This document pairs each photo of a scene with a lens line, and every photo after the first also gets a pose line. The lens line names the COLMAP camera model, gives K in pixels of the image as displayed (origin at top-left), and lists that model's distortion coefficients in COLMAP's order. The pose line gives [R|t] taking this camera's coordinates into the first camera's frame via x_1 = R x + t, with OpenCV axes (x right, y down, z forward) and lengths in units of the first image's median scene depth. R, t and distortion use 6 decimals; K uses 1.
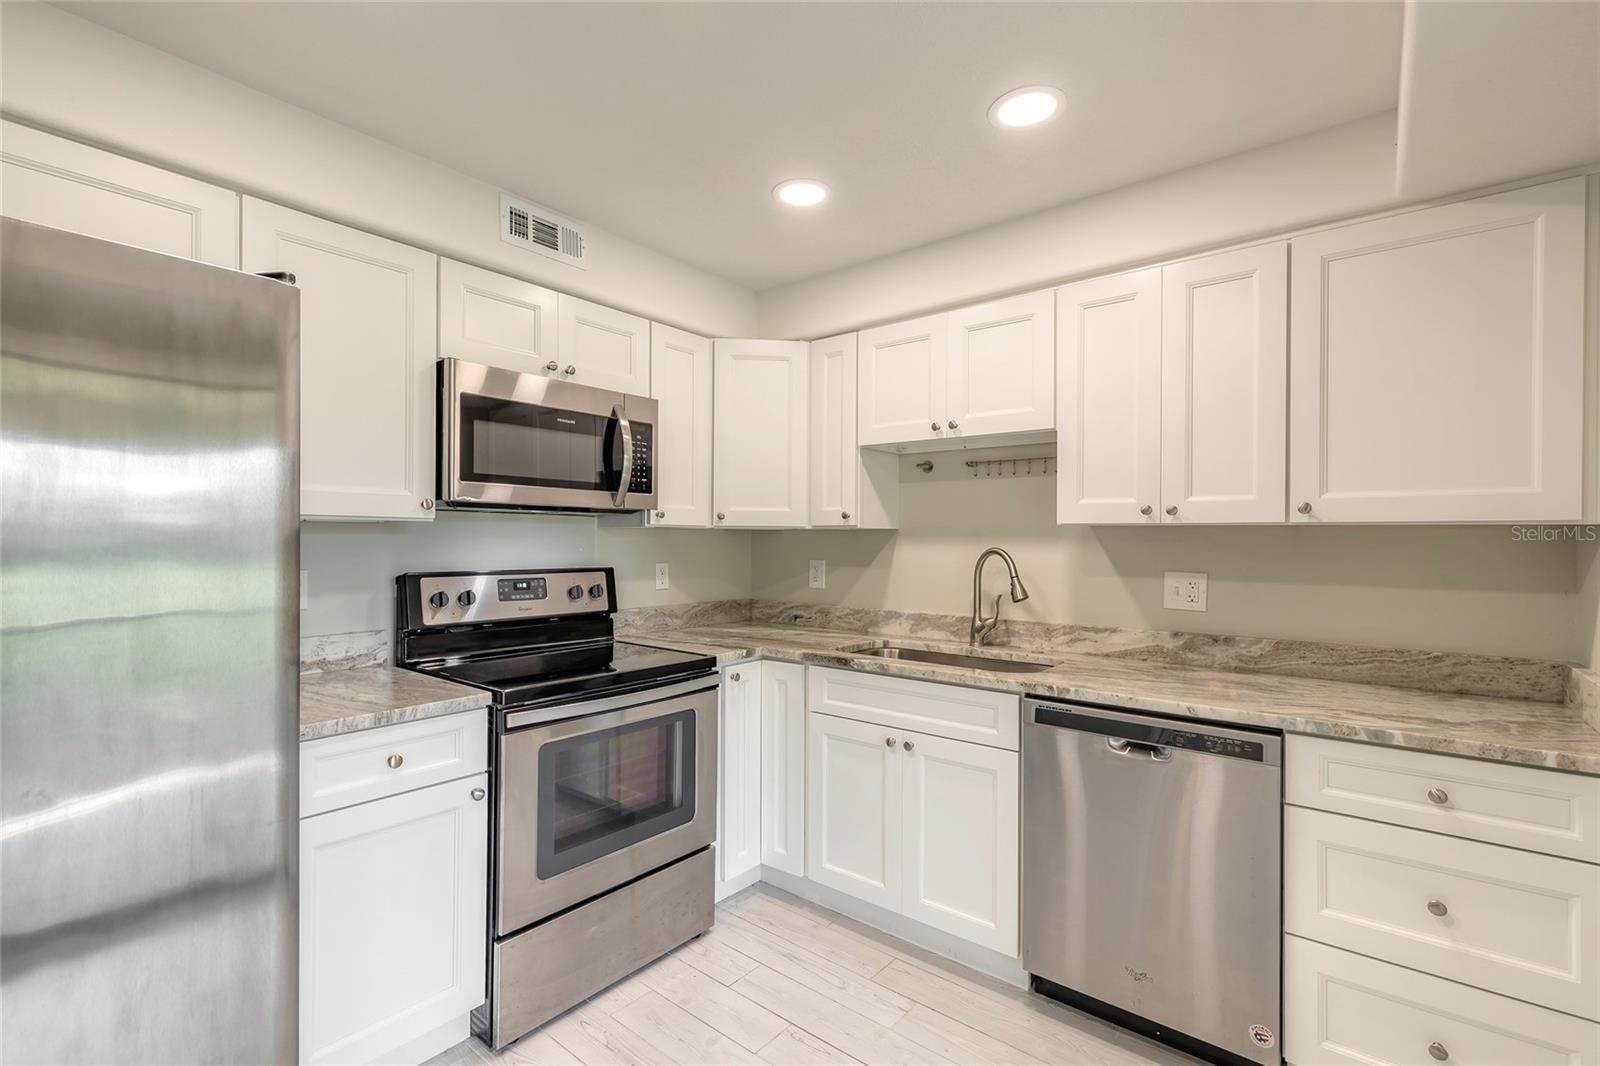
lens RADIAL K [[720.4, 0, 795.0], [0, 720.4, 539.2], [0, 0, 1]] dist [0.011190, -0.004304]
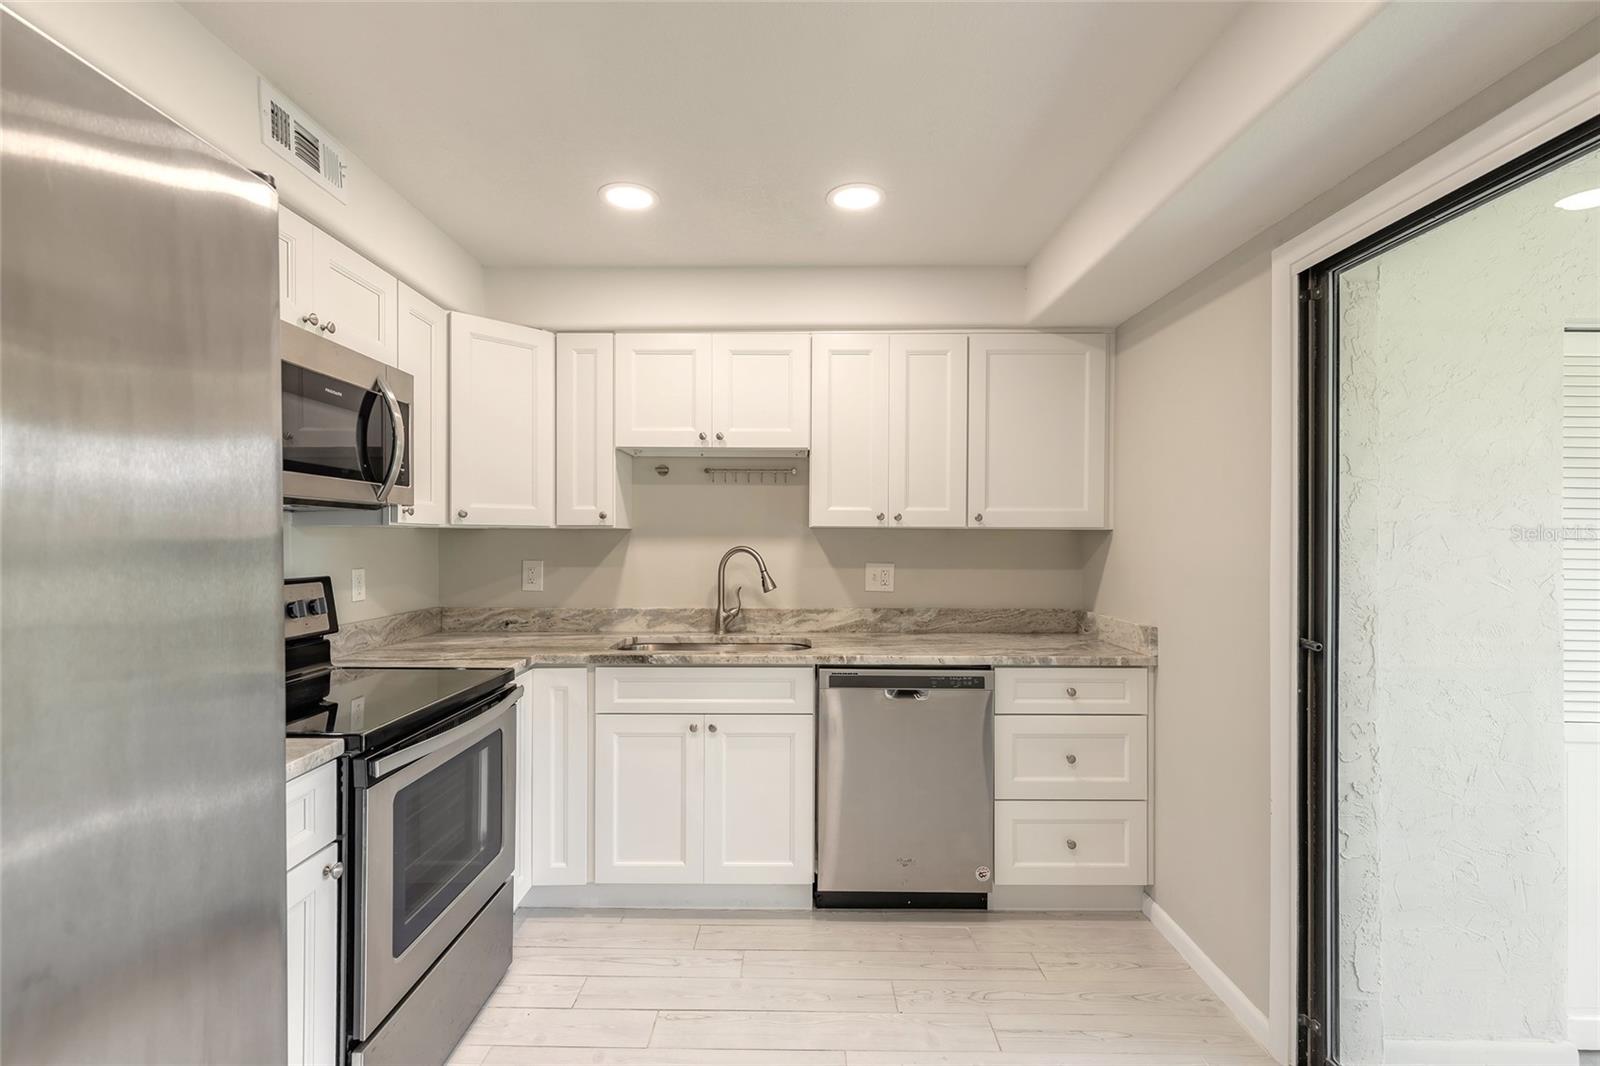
lens RADIAL K [[720.4, 0, 795.0], [0, 720.4, 539.2], [0, 0, 1]] dist [0.011190, -0.004304]
pose [[0.780072, -0.005194, 0.625668, -0.389991], [0.001875, 0.999980, 0.005963, -0.006054], [-0.625686, -0.003479, 0.780067, 0.060020]]
